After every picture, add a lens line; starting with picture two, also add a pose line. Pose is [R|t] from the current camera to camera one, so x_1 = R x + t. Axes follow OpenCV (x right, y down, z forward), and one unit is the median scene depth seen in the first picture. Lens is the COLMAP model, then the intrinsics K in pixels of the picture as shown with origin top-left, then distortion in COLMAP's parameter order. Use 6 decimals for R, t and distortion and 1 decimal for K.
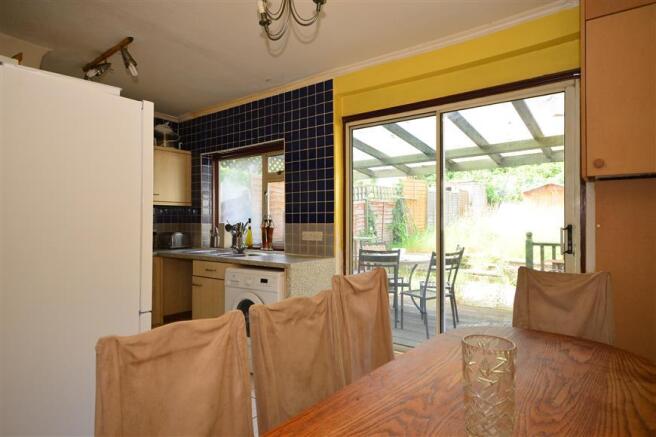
lens RADIAL K [[382.4, 0, 326.2], [0, 382.4, 220.7], [0, 0, 1]] dist [0.002212, 0.000053]
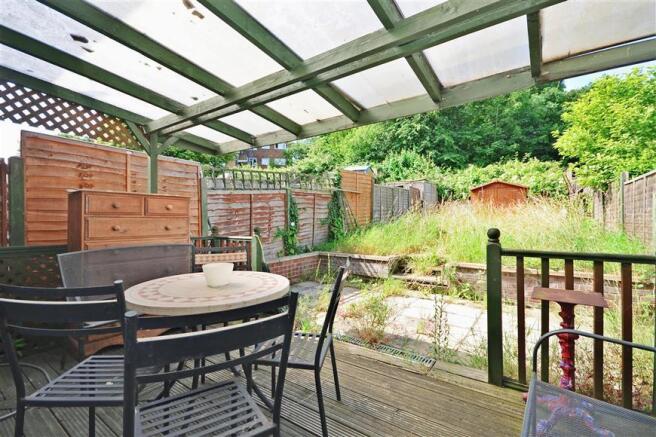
lens RADIAL K [[298.6, 0, 330.2], [0, 298.6, 221.3], [0, 0, 1]] dist [-0.001623, 0.000068]
pose [[0.999139, 0.000429, 0.041475, 0.121077], [-0.000720, 0.999975, 0.007011, 0.006776], [-0.041471, -0.007035, 0.999115, 0.251207]]
